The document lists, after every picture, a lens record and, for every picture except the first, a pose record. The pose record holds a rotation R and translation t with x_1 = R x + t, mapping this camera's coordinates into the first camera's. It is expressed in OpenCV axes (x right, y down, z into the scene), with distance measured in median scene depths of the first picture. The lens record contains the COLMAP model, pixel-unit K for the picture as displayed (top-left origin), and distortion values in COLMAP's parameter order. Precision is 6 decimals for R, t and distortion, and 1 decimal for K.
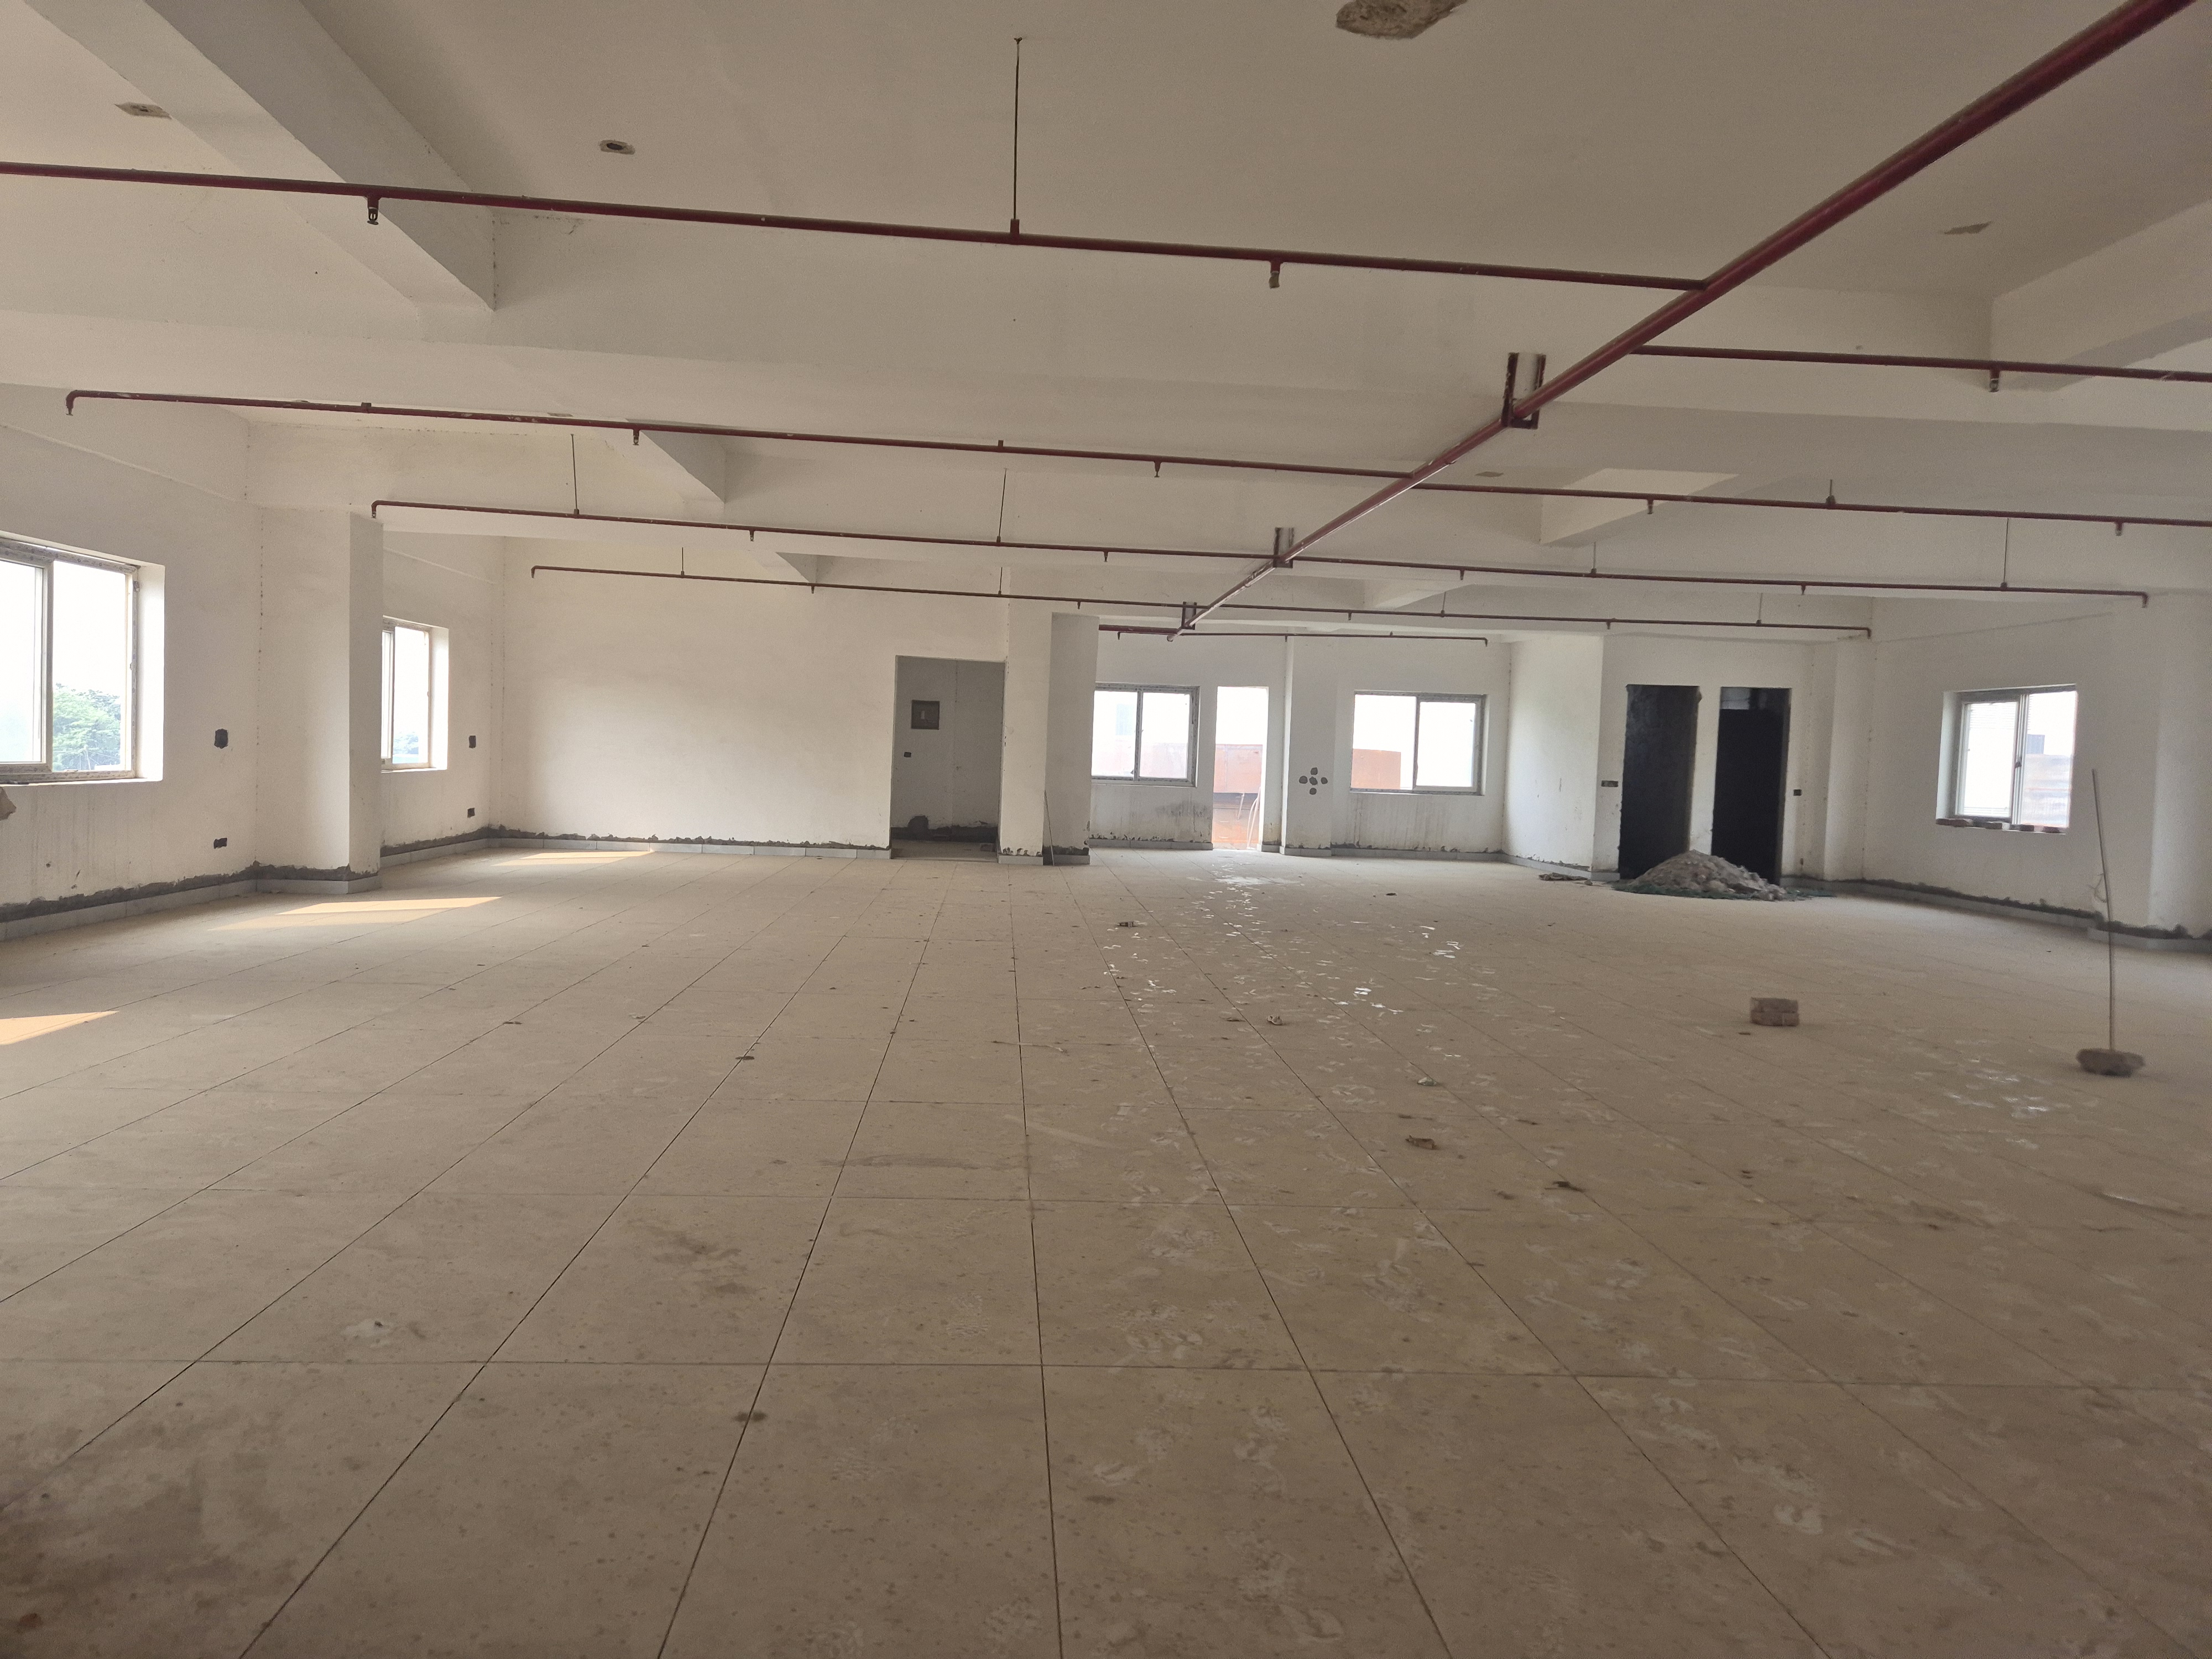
lens RADIAL K [[1440.5, 0, 1106.0], [0, 1440.5, 829.5], [0, 0, 1]] dist [0.000487, -0.002422]
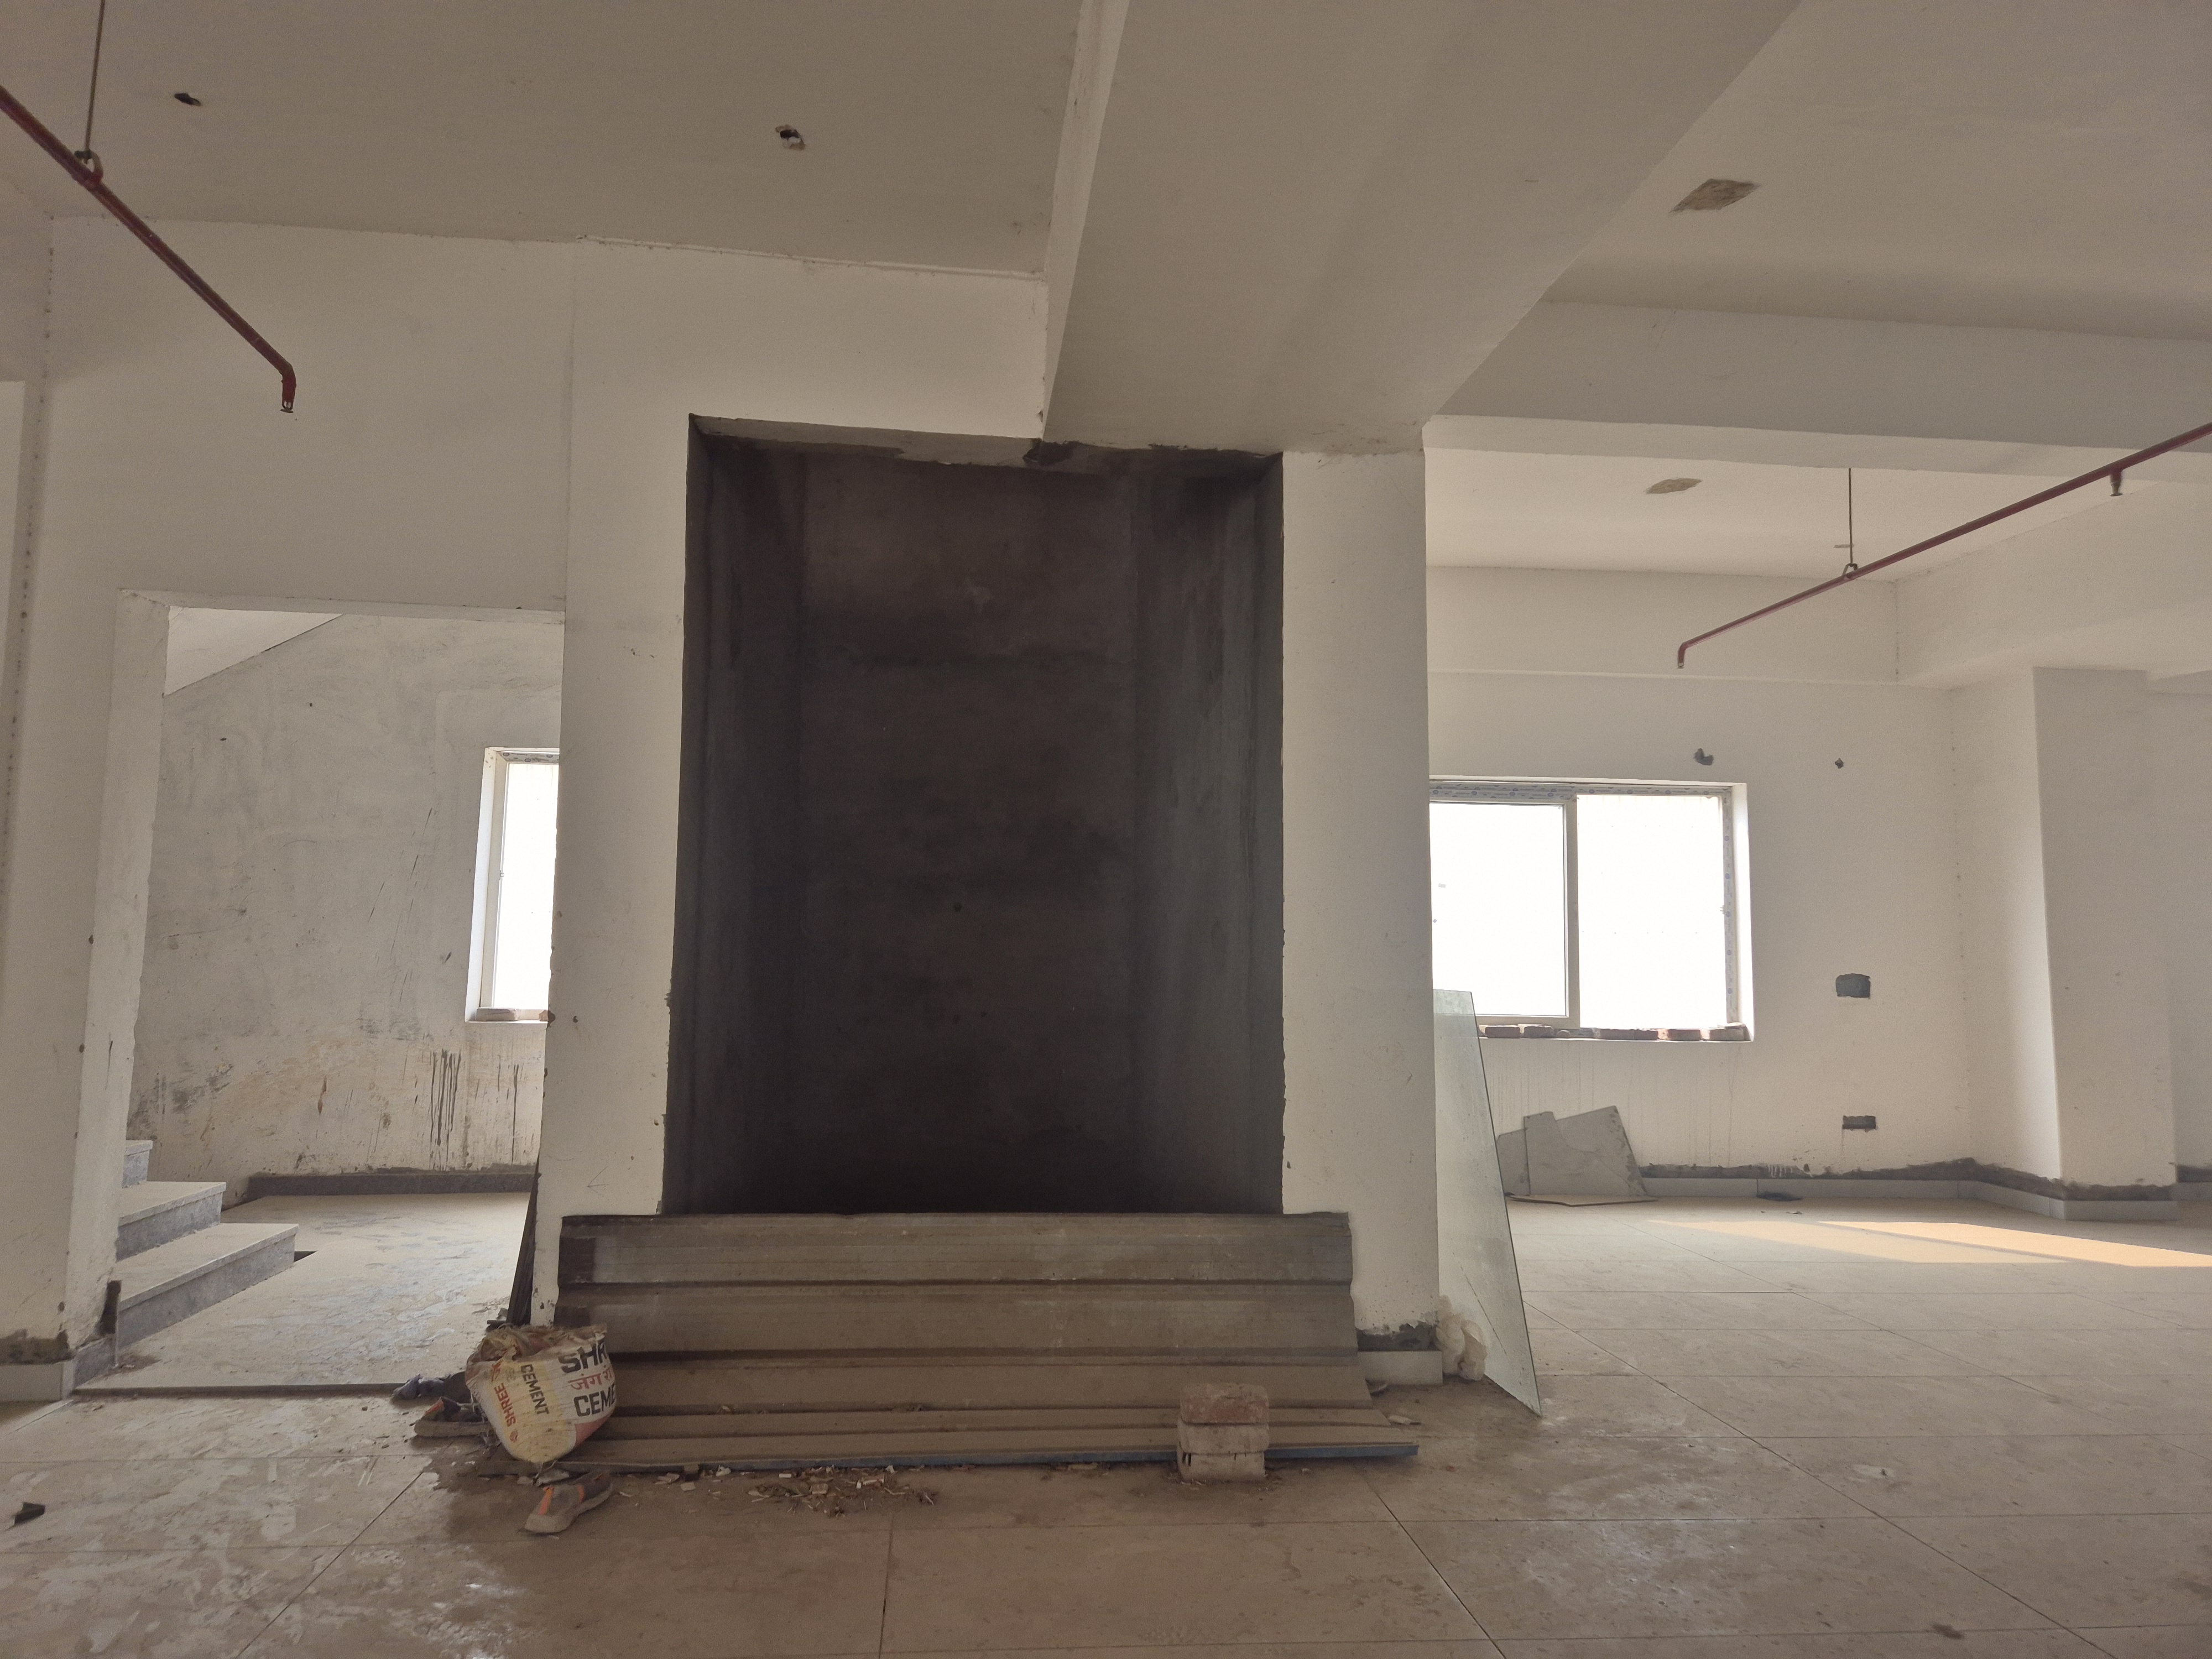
lens RADIAL K [[1440.5, 0, 1106.0], [0, 1440.5, 829.5], [0, 0, 1]] dist [0.000487, -0.002422]
pose [[0.032642, -0.126920, -0.991376, 0.895624], [-0.068845, 0.989263, -0.128917, 0.035170], [0.997093, 0.072459, 0.023554, 0.414590]]
